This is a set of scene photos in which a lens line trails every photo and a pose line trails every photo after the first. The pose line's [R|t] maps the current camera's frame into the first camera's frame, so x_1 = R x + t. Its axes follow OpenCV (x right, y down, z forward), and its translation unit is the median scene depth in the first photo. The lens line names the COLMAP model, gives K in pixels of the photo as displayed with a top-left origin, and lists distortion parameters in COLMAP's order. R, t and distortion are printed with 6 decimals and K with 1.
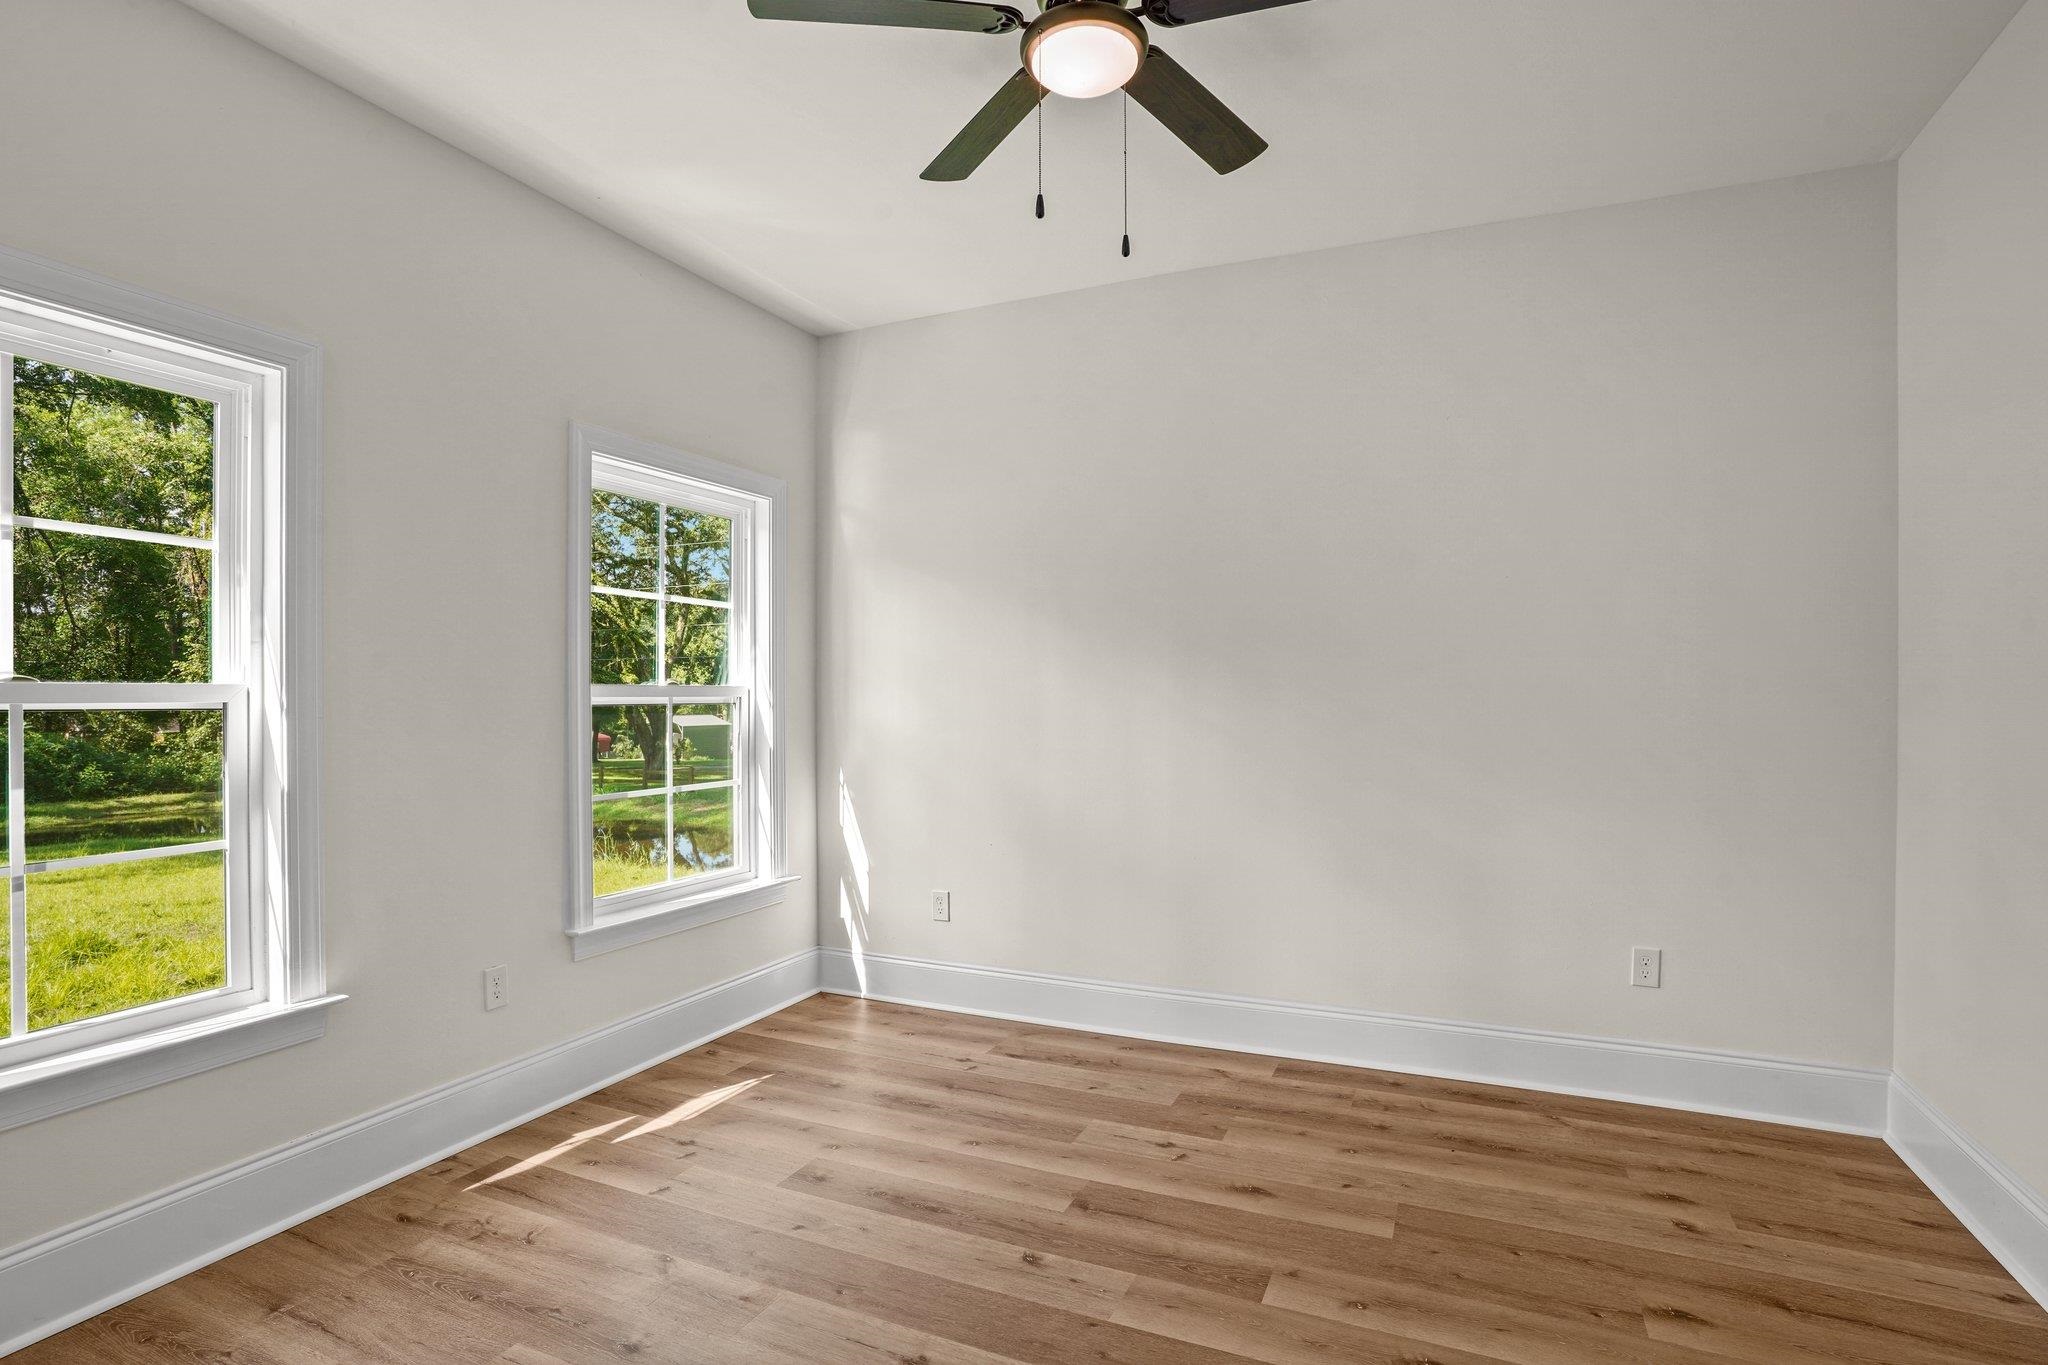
lens RADIAL K [[1007.7, 0, 1016.8], [0, 1007.7, 690.4], [0, 0, 1]] dist [-0.078773, 0.032441]
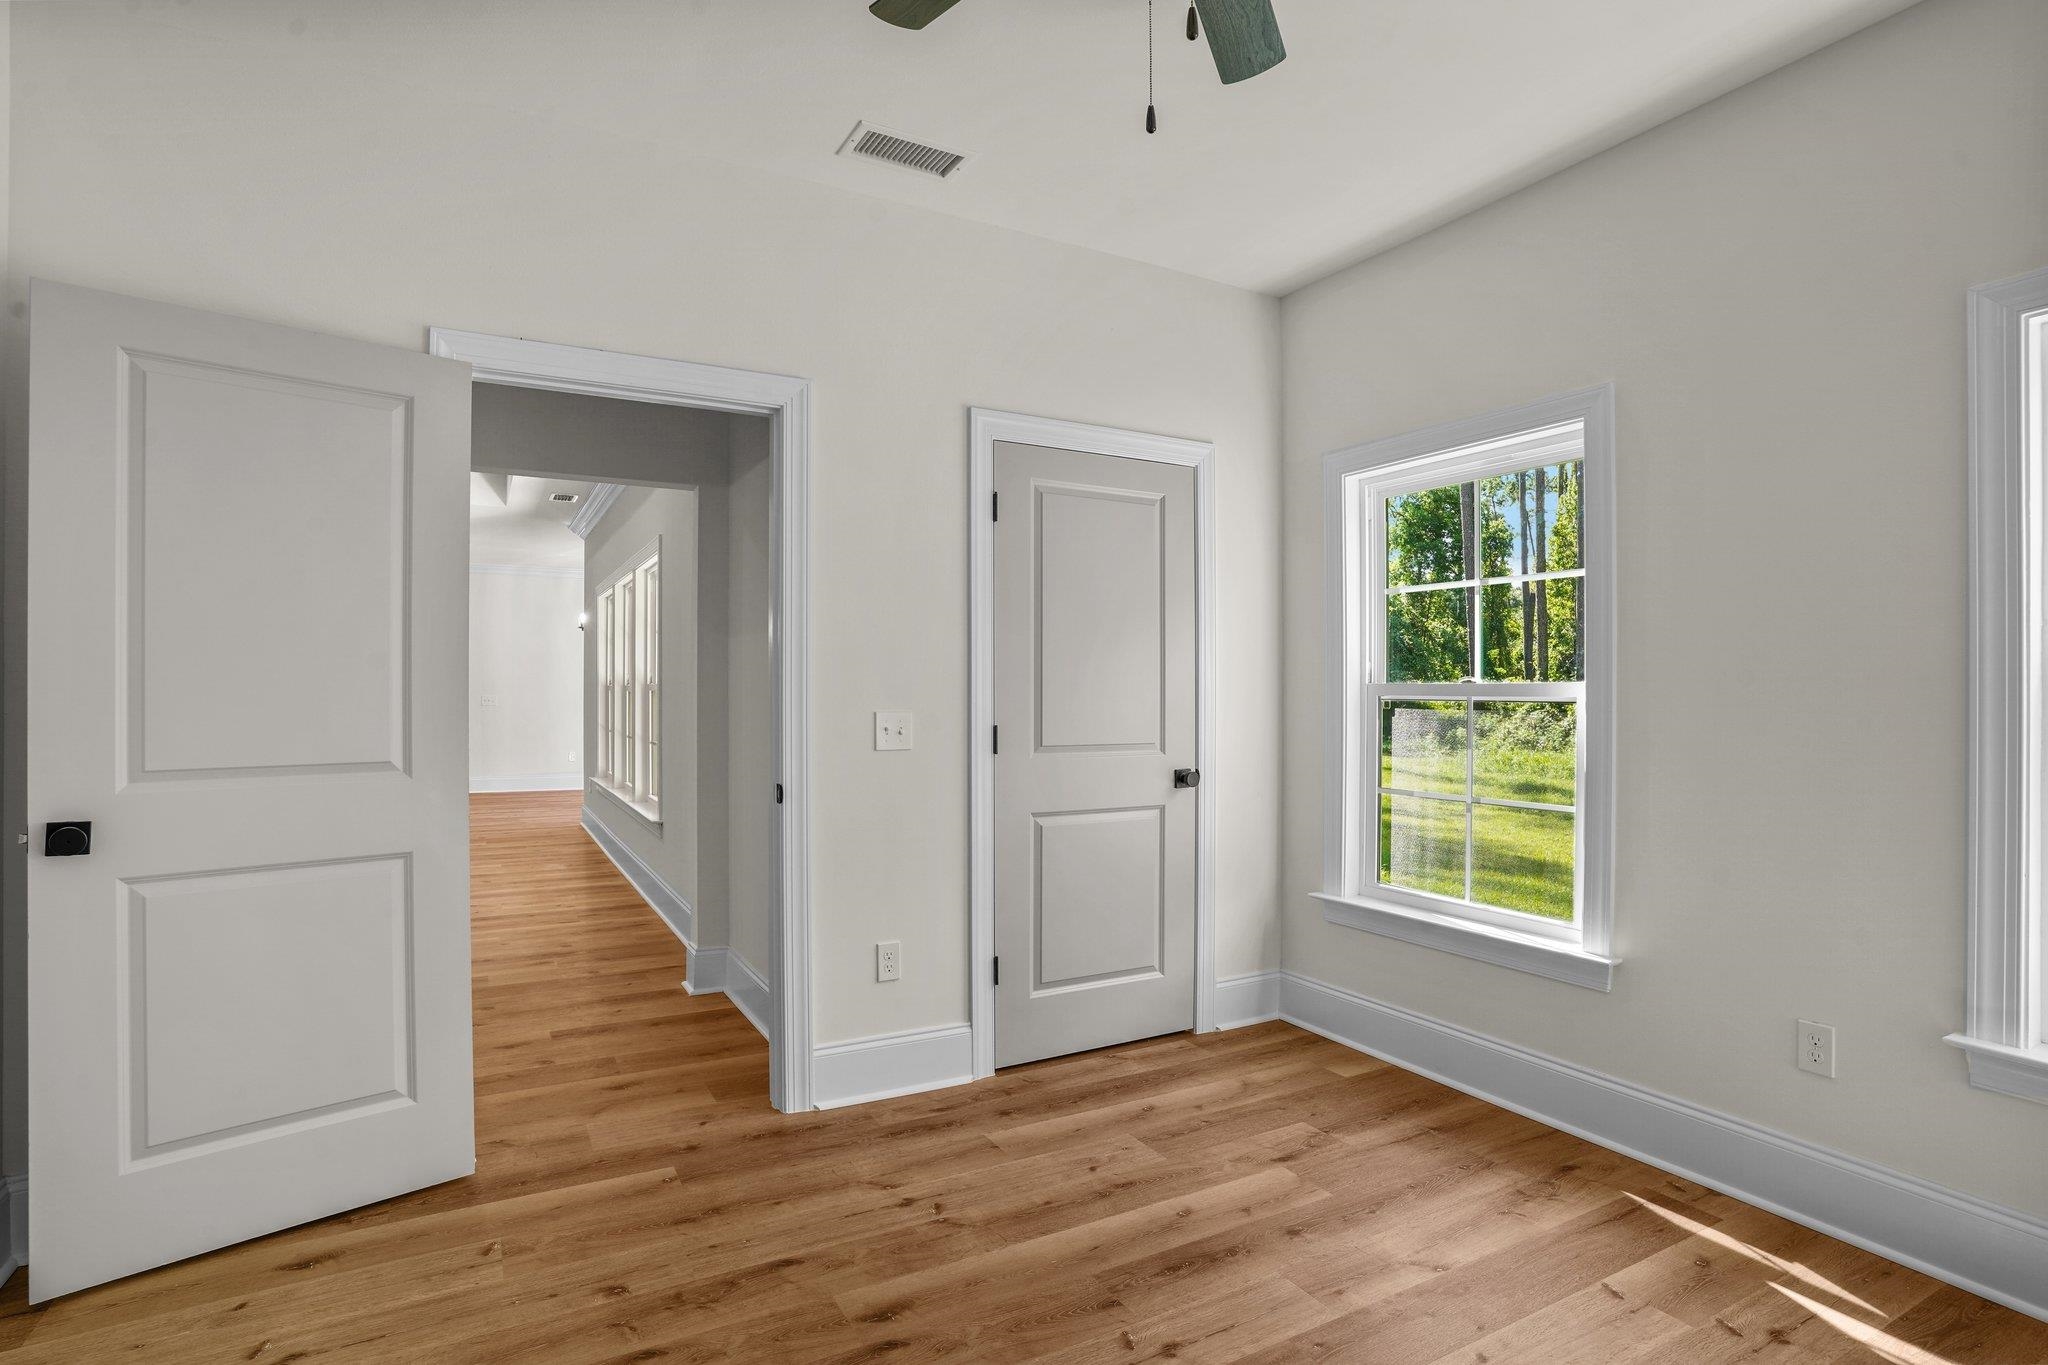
lens RADIAL K [[1007.7, 0, 1016.8], [0, 1007.7, 690.4], [0, 0, 1]] dist [-0.078773, 0.032441]
pose [[-0.603229, -0.007053, -0.797537, 0.592127], [-0.001749, 0.999970, -0.007521, 0.013143], [0.797566, -0.003142, -0.603223, 1.102334]]
